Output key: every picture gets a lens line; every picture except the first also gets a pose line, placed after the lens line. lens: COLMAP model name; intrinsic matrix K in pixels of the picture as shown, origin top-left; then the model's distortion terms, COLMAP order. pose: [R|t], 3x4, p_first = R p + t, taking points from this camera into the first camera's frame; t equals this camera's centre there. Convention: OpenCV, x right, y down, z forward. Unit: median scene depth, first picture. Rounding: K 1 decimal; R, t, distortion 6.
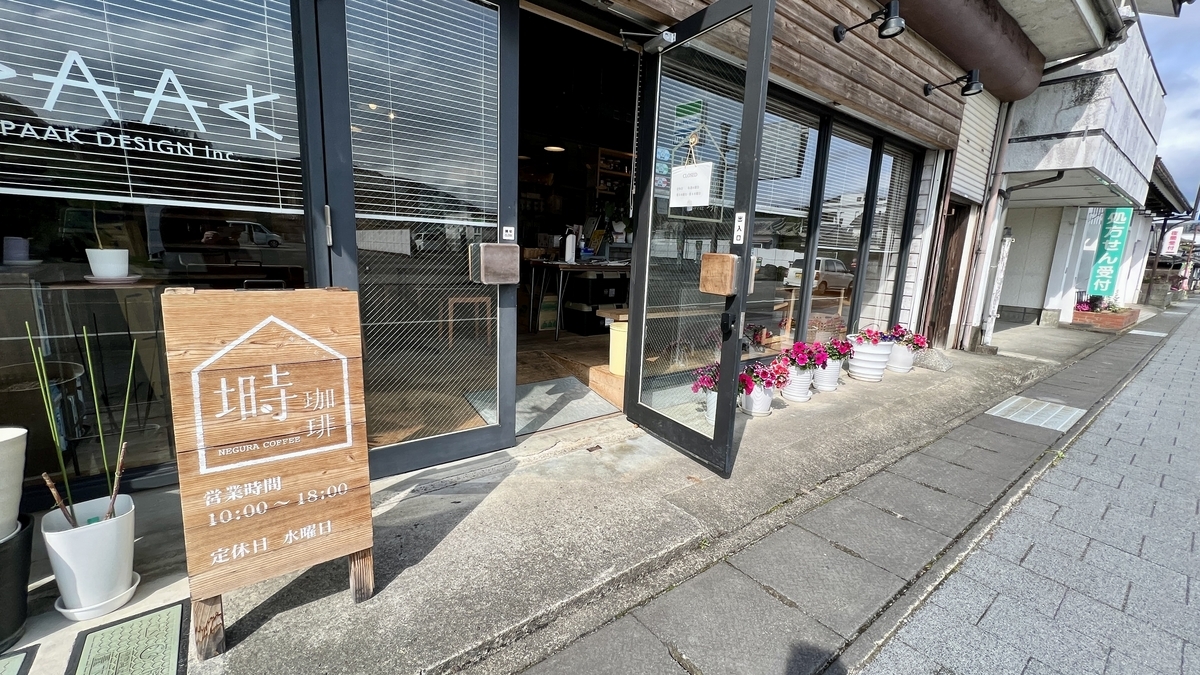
lens RADIAL K [[484.7, 0, 594.0], [0, 484.7, 339.2], [0, 0, 1]] dist [-0.000259, -0.000210]
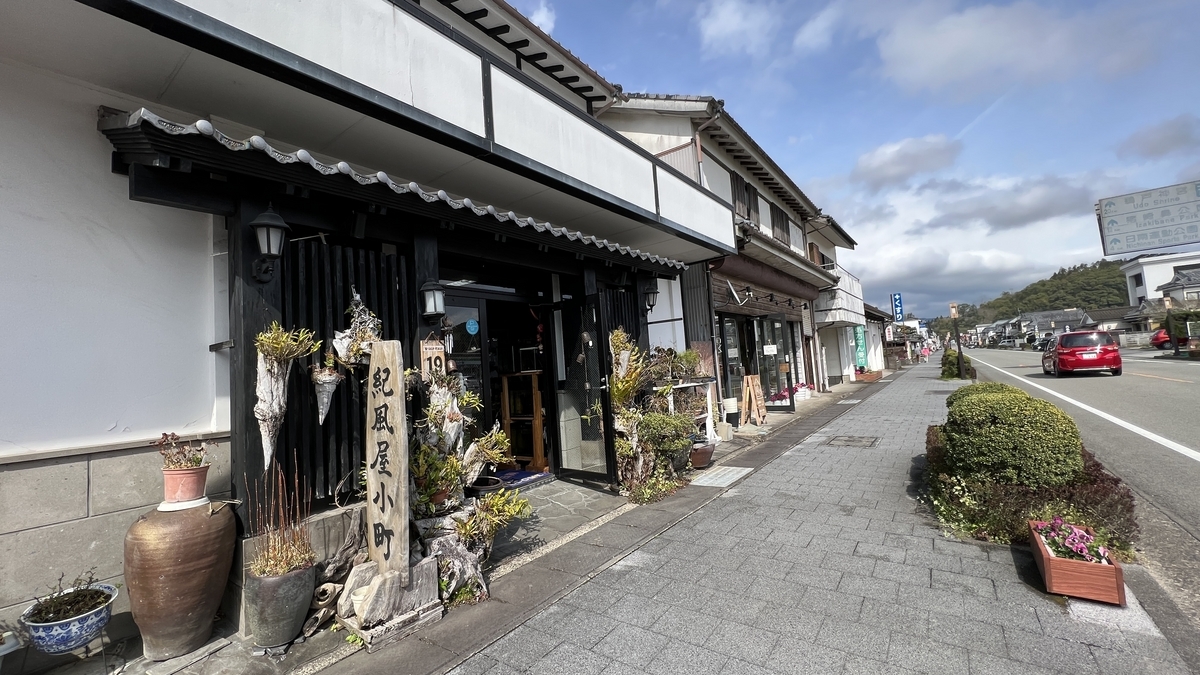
lens RADIAL K [[484.7, 0, 593.4], [0, 484.7, 334.2], [0, 0, 1]] dist [-0.000259, -0.000210]
pose [[0.954298, -0.088463, 0.285463, -0.658863], [0.158485, 0.959612, -0.232438, 0.081491], [-0.253372, 0.267057, 0.929776, -0.697567]]
